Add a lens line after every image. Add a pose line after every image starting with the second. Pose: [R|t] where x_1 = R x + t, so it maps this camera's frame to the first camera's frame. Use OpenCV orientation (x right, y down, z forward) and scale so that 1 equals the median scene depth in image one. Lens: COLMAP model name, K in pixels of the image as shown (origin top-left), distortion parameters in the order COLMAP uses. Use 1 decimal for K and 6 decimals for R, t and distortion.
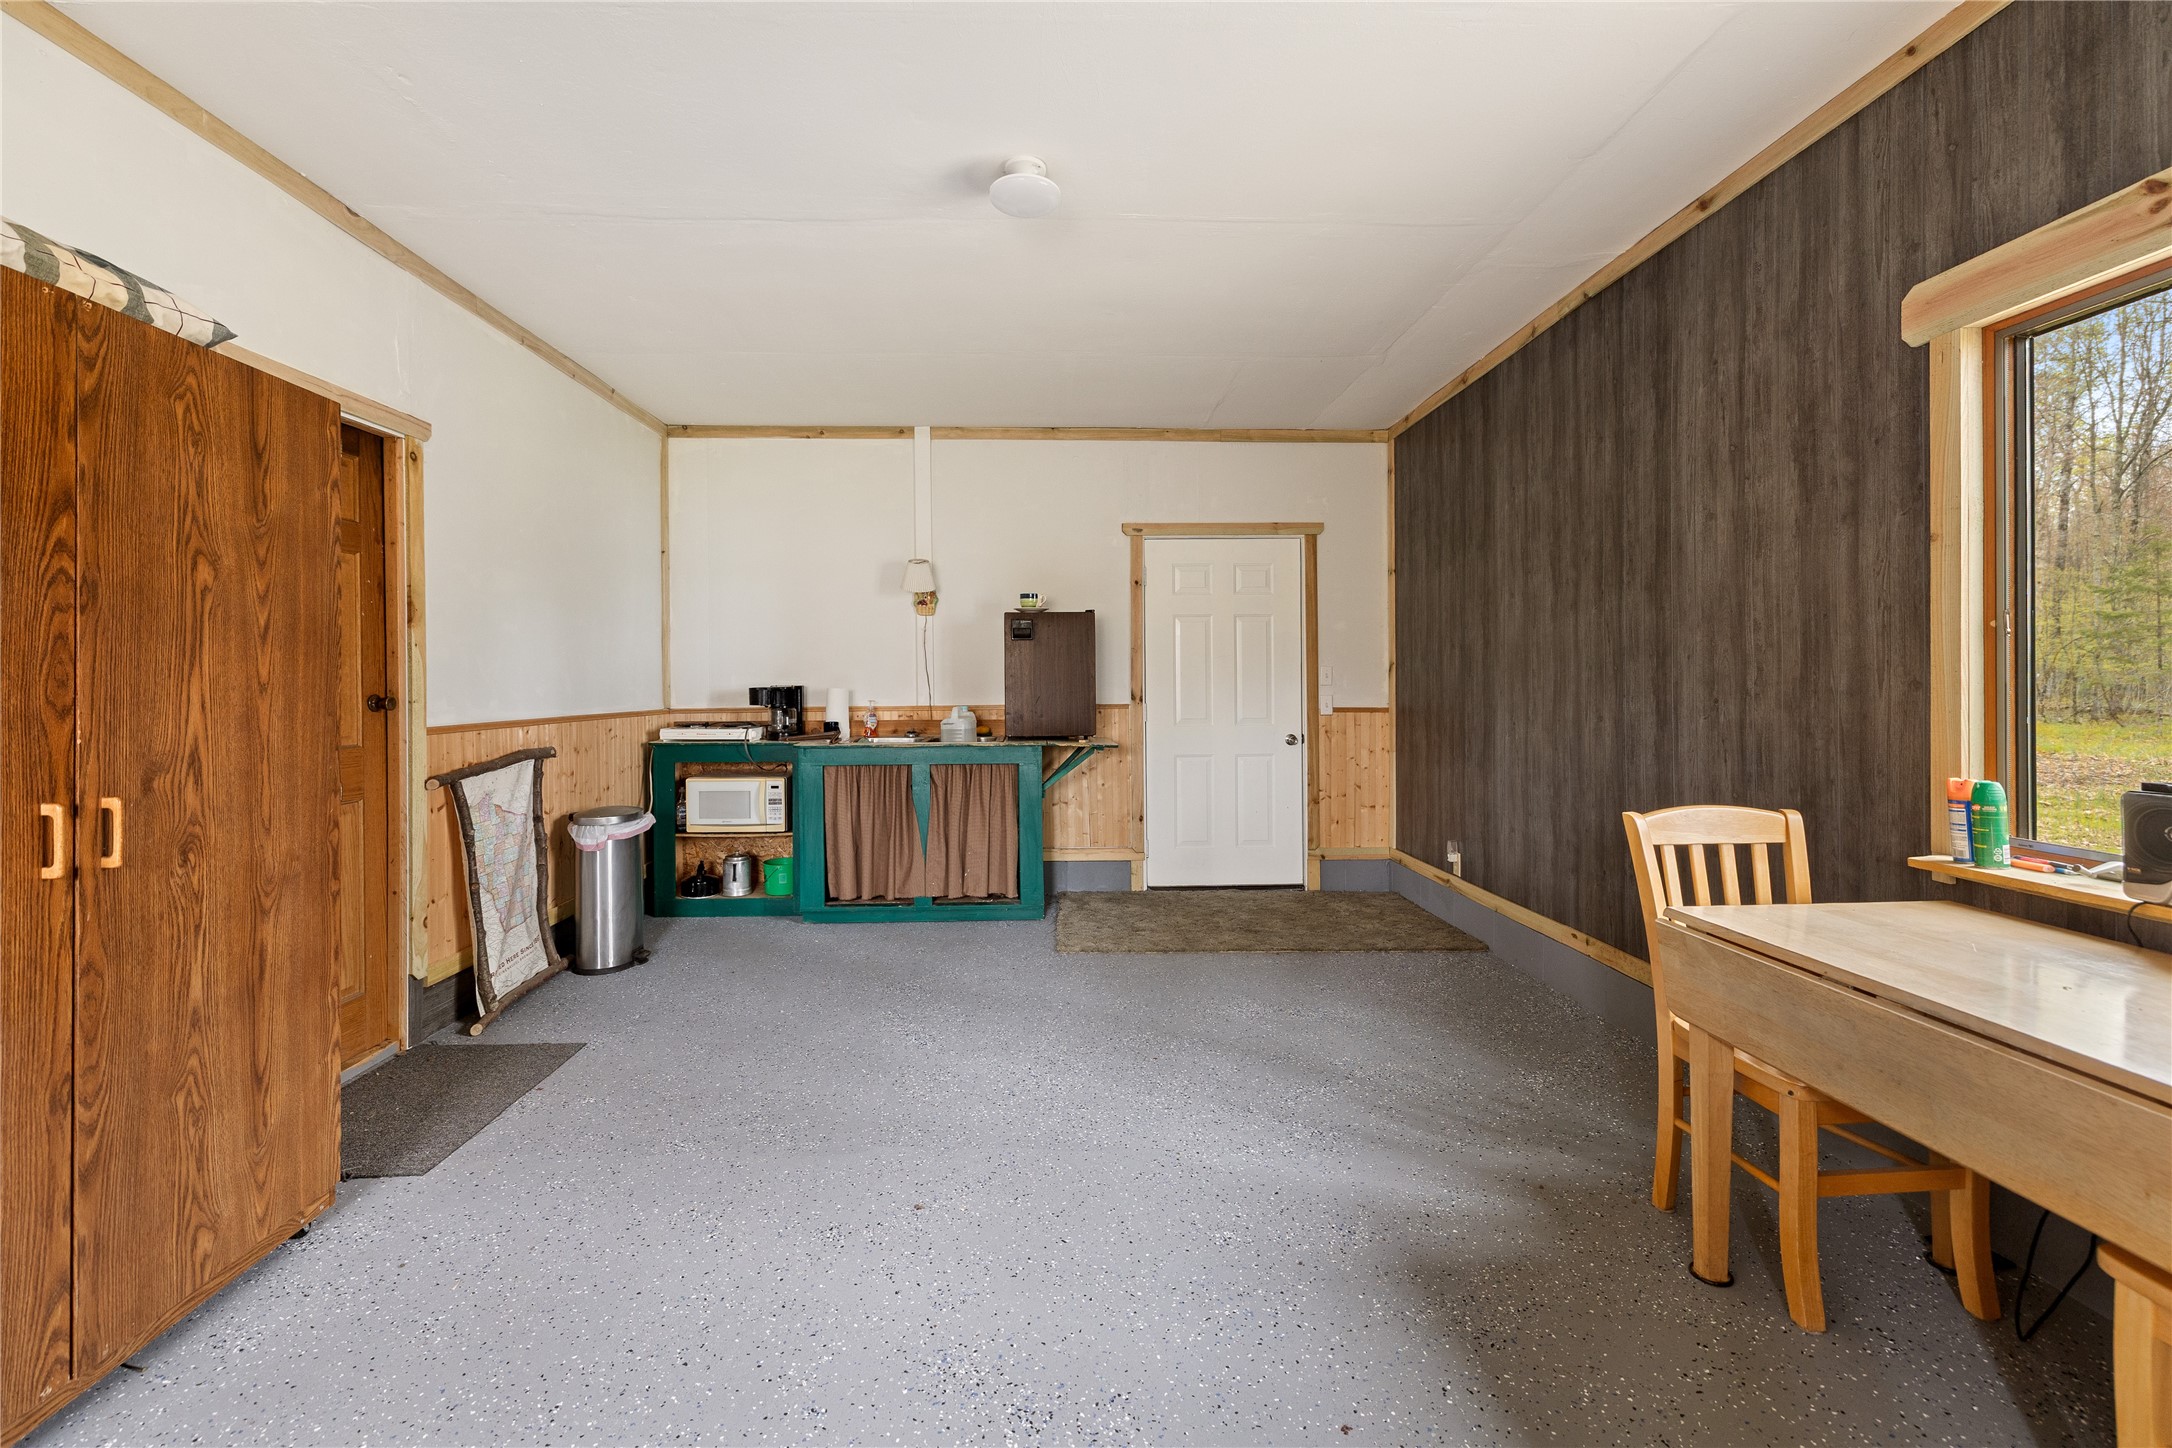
lens RADIAL K [[919.8, 0, 1084.4], [0, 919.8, 686.5], [0, 0, 1]] dist [0.003493, 0.000520]
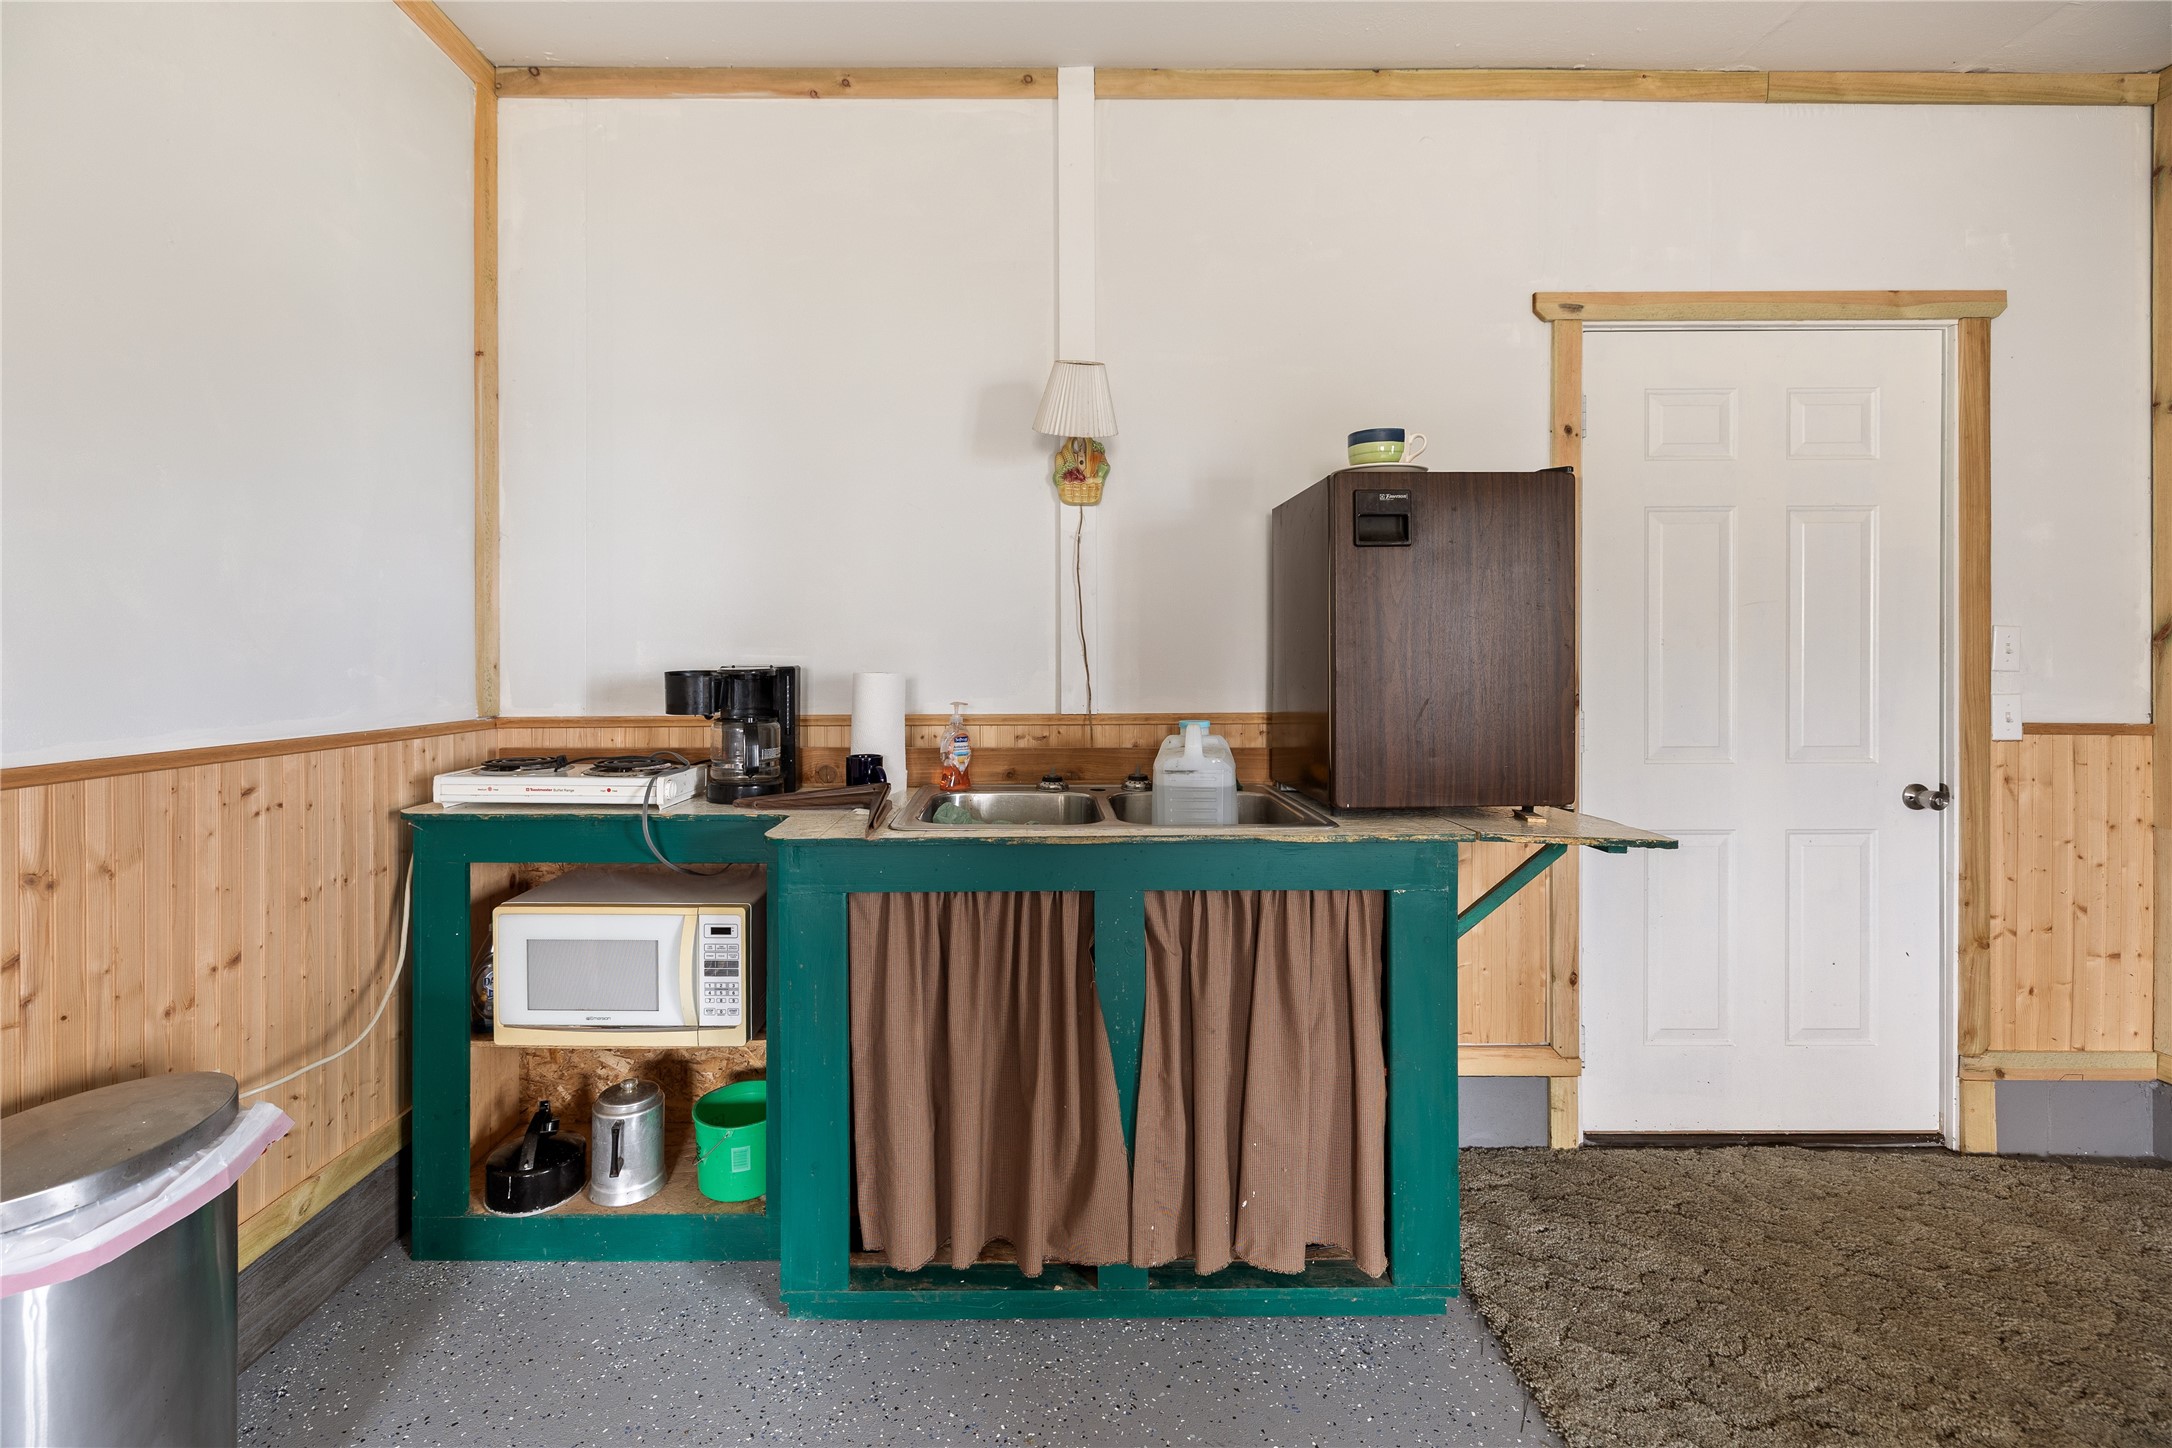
lens RADIAL K [[919.8, 0, 1059.0], [0, 919.8, 659.4], [0, 0, 1]] dist [0.003493, 0.000520]
pose [[0.999311, 0.004772, -0.036819, -0.172222], [-0.005040, 0.999962, -0.007180, -0.001594], [0.036784, 0.007361, 0.999296, 0.587737]]
